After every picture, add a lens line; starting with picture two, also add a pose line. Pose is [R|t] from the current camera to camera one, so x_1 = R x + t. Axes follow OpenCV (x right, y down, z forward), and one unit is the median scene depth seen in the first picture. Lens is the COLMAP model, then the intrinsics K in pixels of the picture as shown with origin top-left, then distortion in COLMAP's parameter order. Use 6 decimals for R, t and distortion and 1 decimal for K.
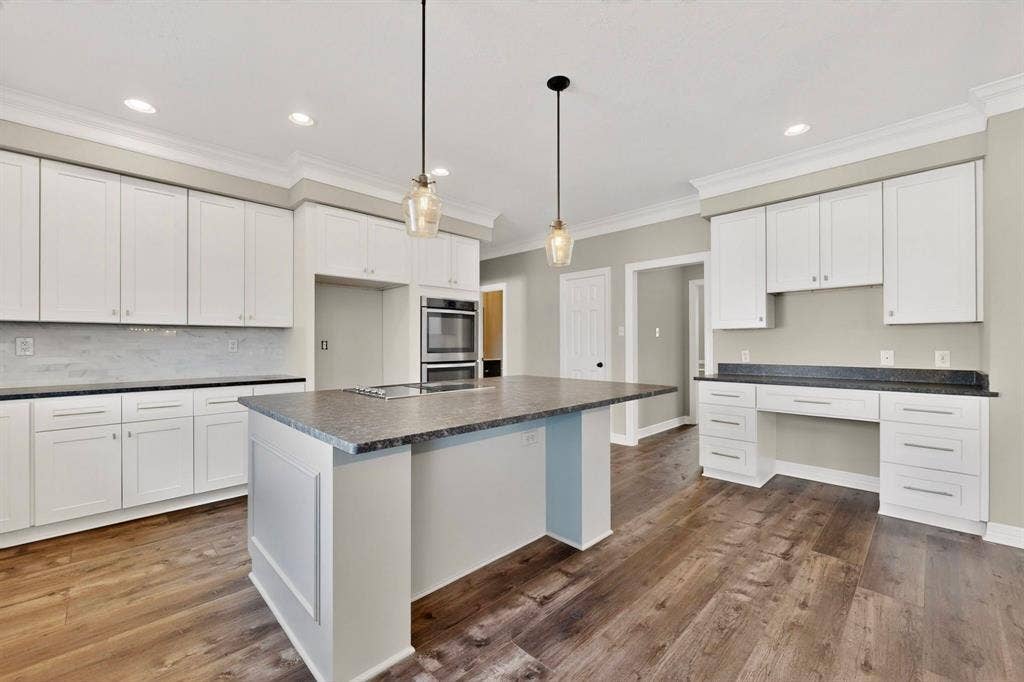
lens RADIAL K [[415.3, 0, 510.8], [0, 415.3, 341.7], [0, 0, 1]] dist [-0.003296, -0.000111]
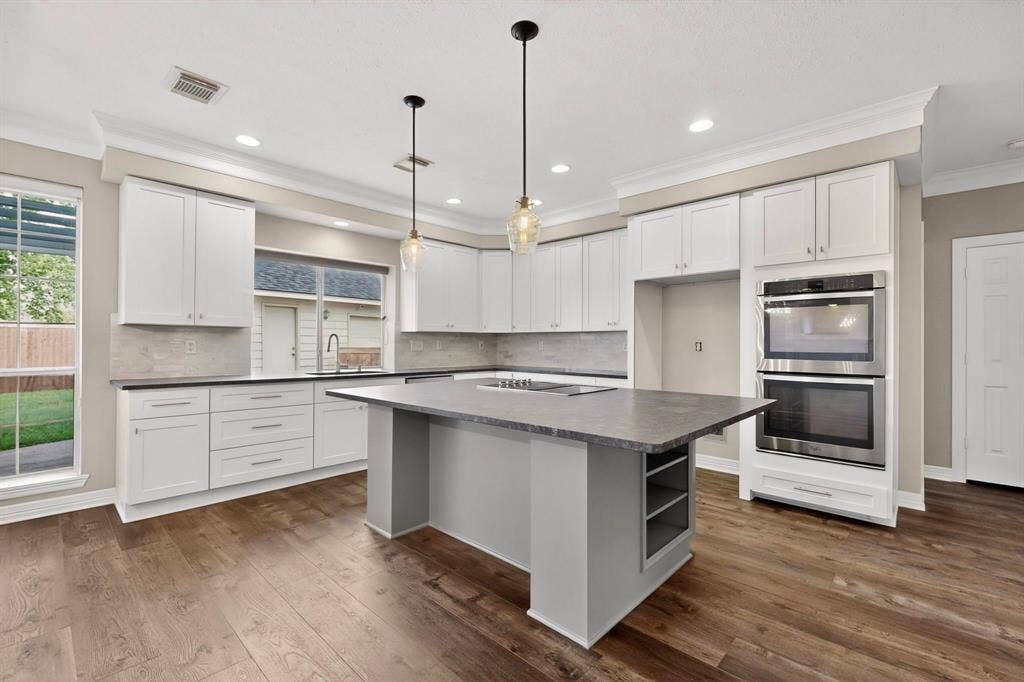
lens RADIAL K [[448.6, 0, 516.2], [0, 448.6, 341.8], [0, 0, 1]] dist [0.000820, 0.000940]
pose [[0.034742, -0.002829, -0.999392, 0.759551], [0.000953, 0.999996, -0.002798, -0.000386], [0.999396, -0.000855, 0.034744, 0.716012]]
